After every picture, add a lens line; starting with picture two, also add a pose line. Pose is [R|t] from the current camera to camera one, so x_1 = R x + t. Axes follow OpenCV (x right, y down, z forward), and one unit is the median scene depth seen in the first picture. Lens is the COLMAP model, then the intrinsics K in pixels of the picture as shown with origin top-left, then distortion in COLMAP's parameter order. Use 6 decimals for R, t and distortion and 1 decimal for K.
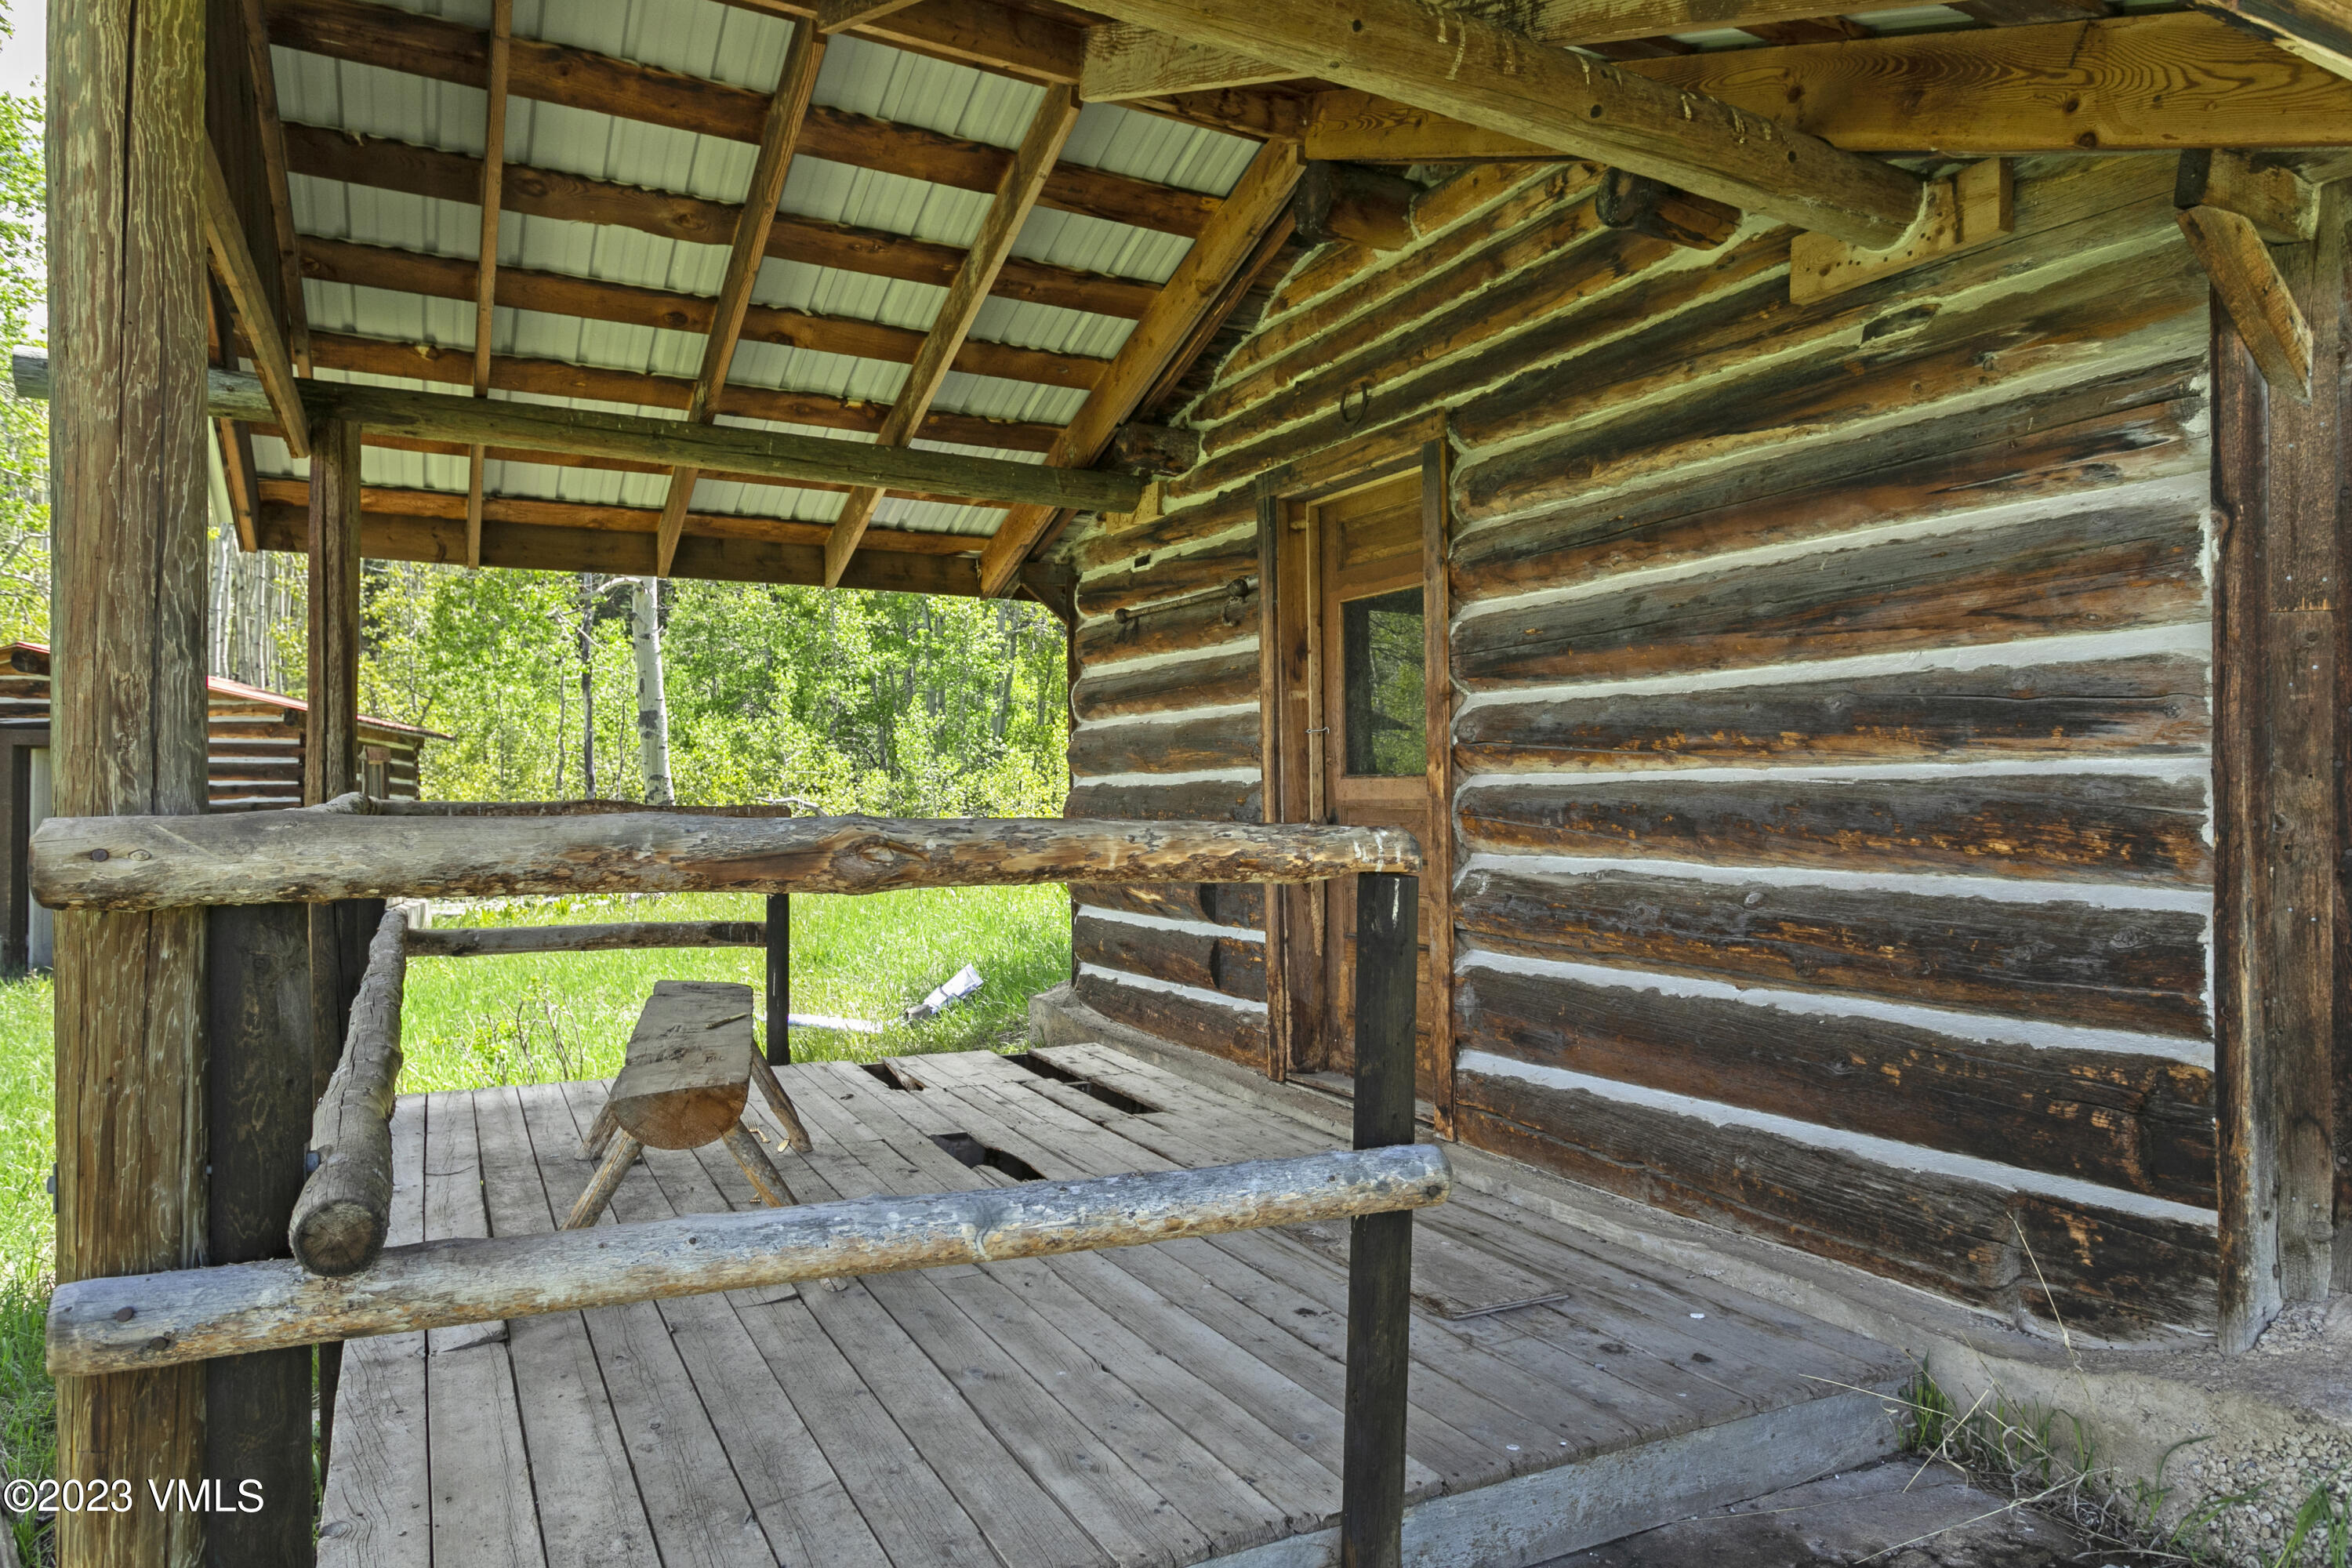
lens RADIAL K [[1455.2, 0, 1178.3], [0, 1455.2, 789.3], [0, 0, 1]] dist [0.001877, 0.000273]
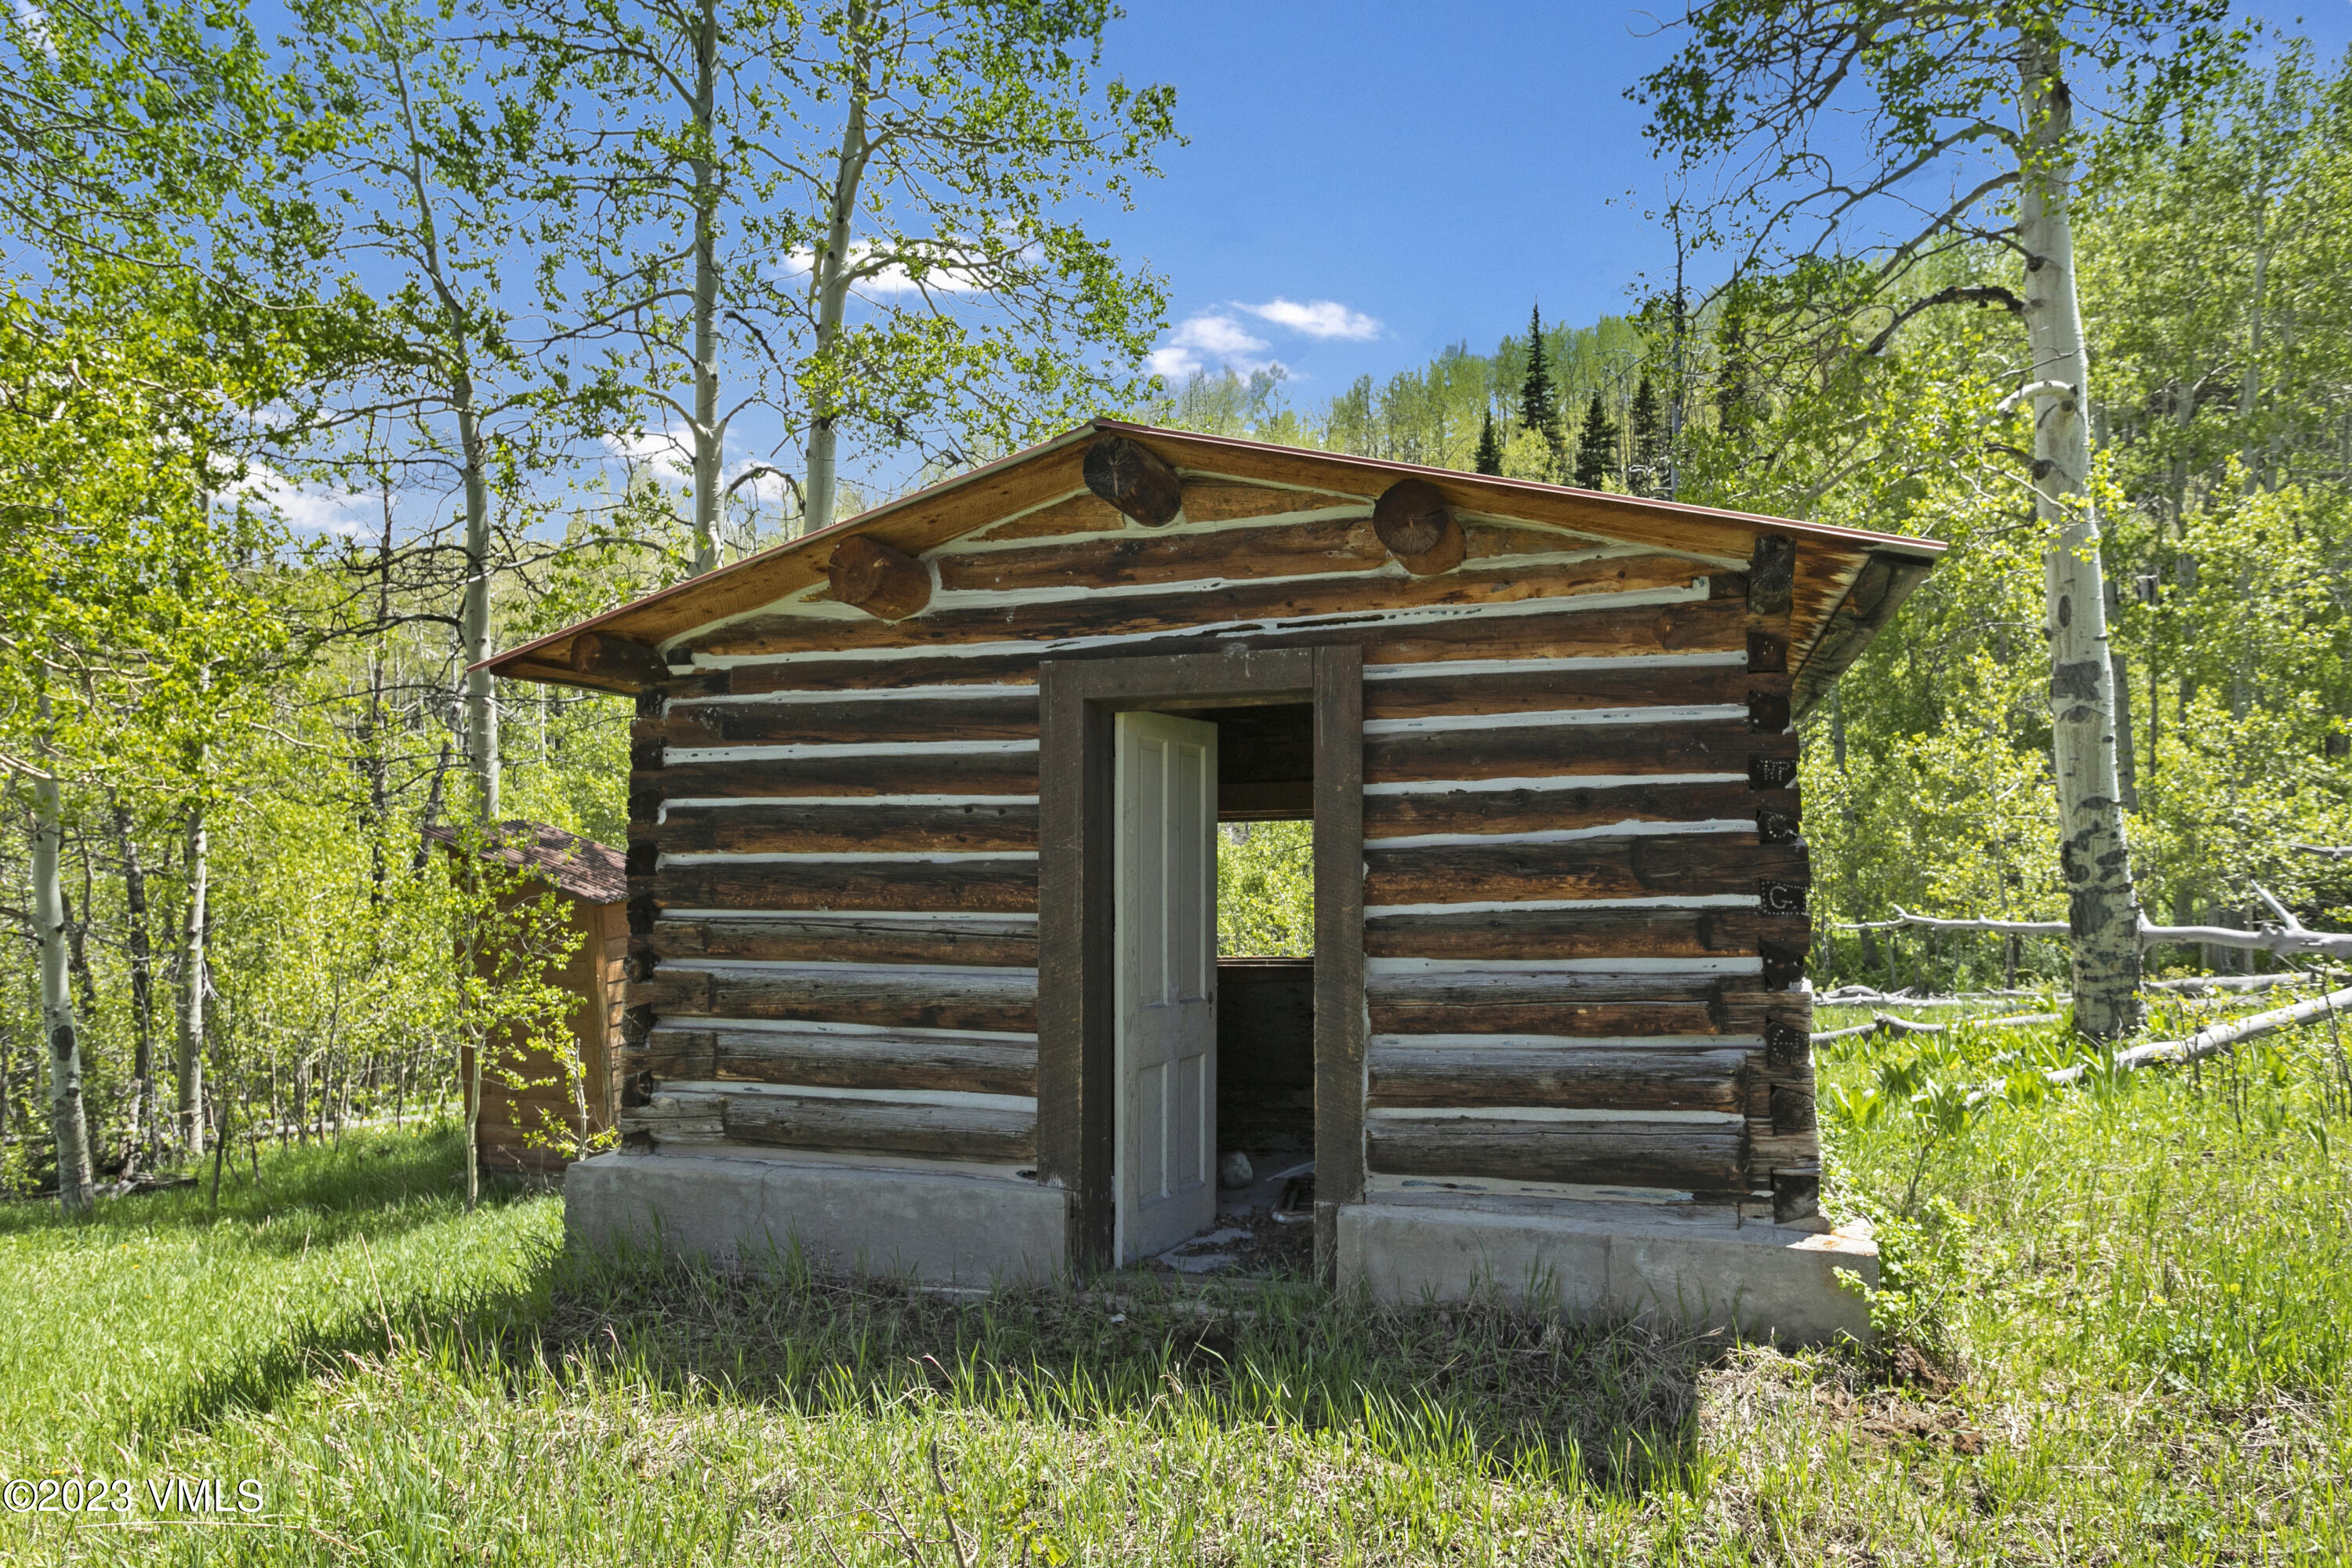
lens RADIAL K [[1626.2, 0, 1176.2], [0, 1626.2, 782.9], [0, 0, 1]] dist [-0.000098, -0.000009]
pose [[0.860225, -0.046475, -0.507792, -0.526668], [0.017448, 0.997937, -0.061777, 0.018507], [0.509616, 0.044282, 0.859262, 0.601813]]
